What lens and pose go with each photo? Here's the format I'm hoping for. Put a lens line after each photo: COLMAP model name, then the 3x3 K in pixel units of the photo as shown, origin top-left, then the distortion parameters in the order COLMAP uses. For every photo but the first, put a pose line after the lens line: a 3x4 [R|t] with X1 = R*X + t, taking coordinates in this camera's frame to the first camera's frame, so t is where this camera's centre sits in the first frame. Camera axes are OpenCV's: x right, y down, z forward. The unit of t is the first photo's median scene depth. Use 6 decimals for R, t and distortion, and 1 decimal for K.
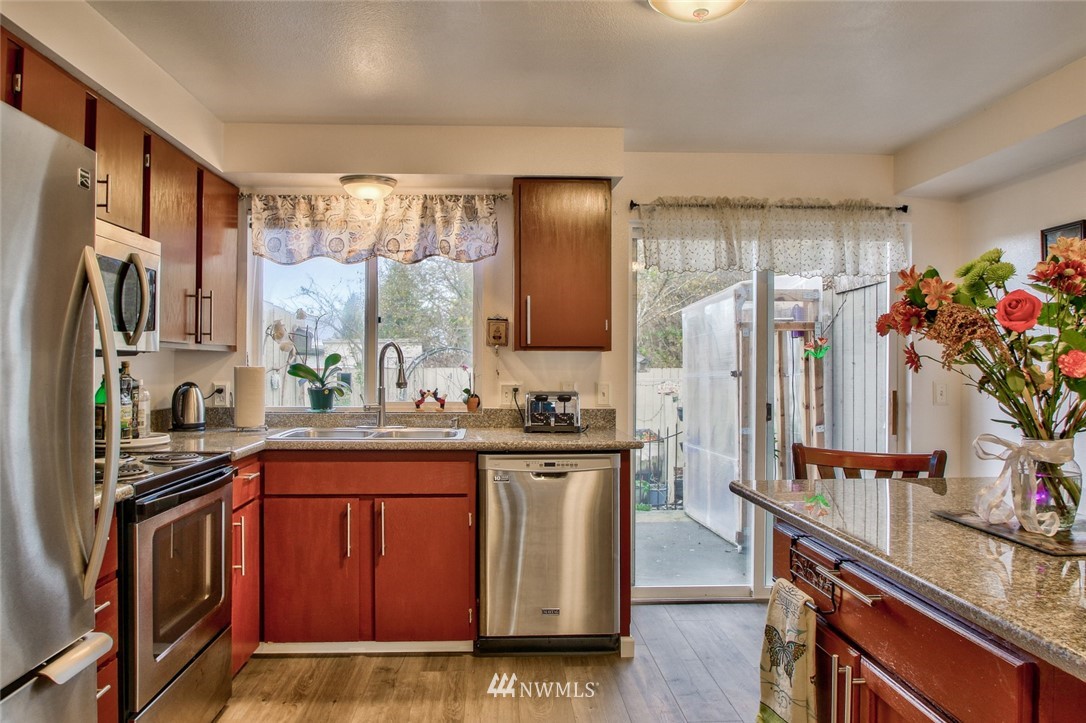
lens RADIAL K [[726.0, 0, 525.7], [0, 726.0, 366.8], [0, 0, 1]] dist [-0.034304, -0.002366]
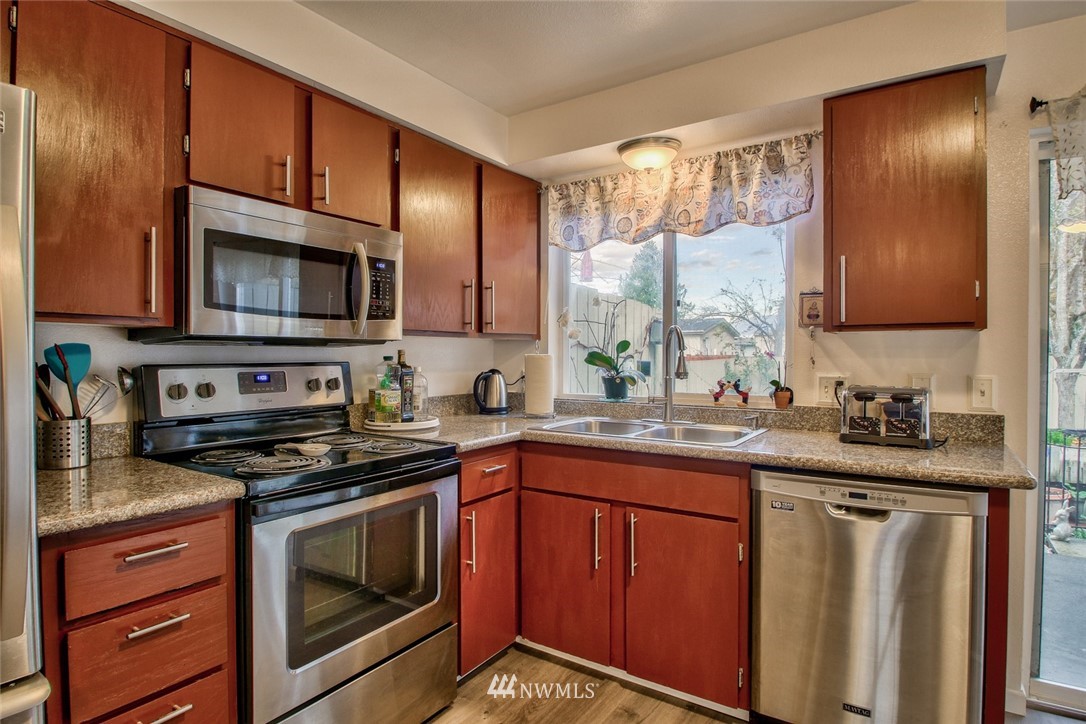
lens RADIAL K [[579.8, 0, 532.2], [0, 579.8, 361.9], [0, 0, 1]] dist [-0.007672, -0.010178]
pose [[0.801500, 0.003559, -0.597985, 0.099385], [0.002848, 0.999948, 0.009768, 0.002201], [0.597989, -0.009532, 0.801448, 0.339699]]
